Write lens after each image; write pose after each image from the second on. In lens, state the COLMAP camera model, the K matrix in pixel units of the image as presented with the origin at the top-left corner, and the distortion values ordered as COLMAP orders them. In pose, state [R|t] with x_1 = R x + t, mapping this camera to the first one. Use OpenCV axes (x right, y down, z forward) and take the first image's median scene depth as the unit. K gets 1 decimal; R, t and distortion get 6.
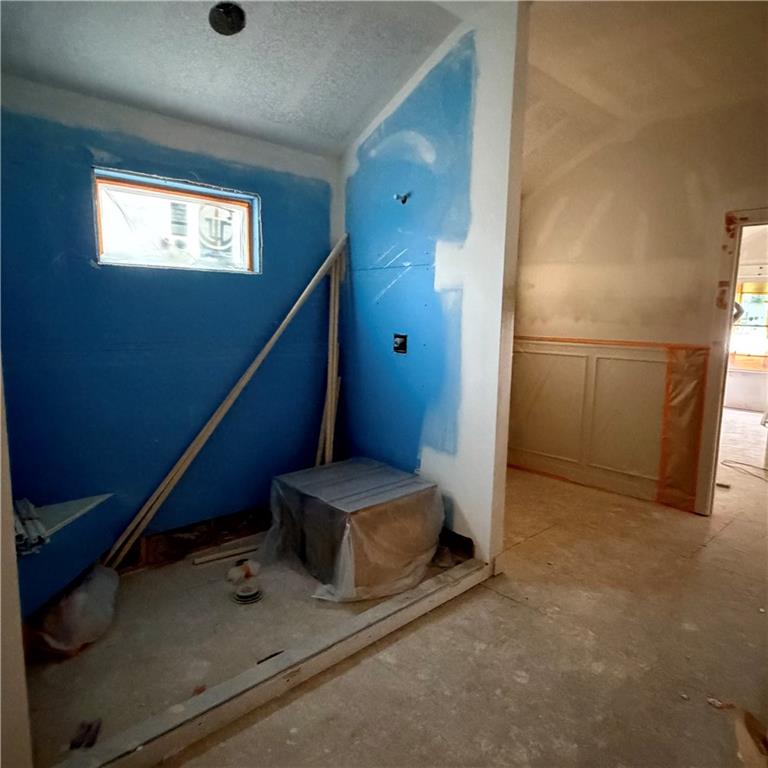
lens RADIAL K [[533.0, 0, 385.9], [0, 533.0, 387.0], [0, 0, 1]] dist [-0.001090, 0.001749]
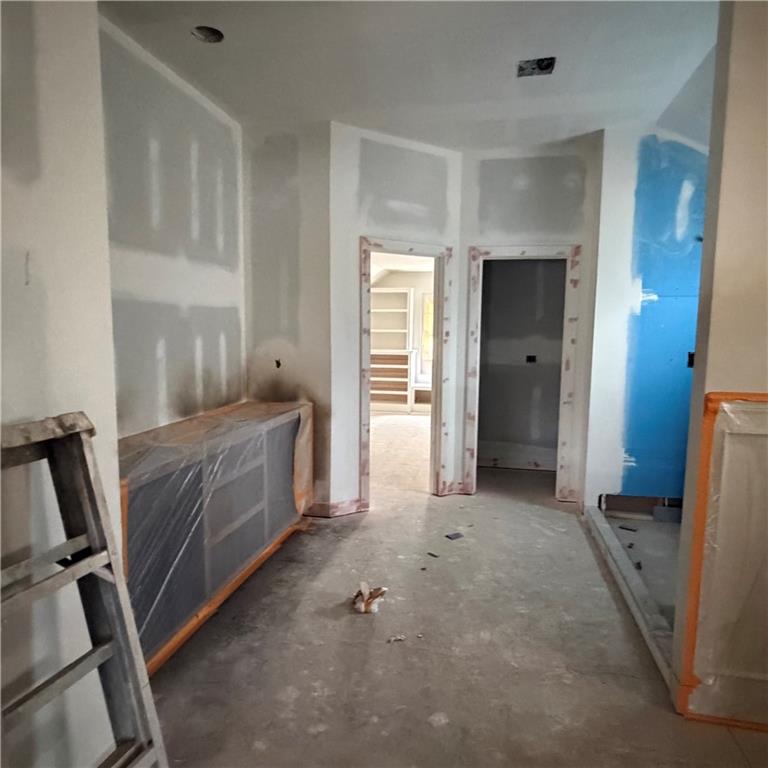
lens RADIAL K [[533.0, 0, 384.1], [0, 533.0, 385.6], [0, 0, 1]] dist [-0.001090, 0.001749]
pose [[-0.816479, 0.037139, -0.576180, 0.914108], [-0.103786, 0.972234, 0.209738, -0.166317], [0.567971, 0.231046, -0.789954, 1.242341]]
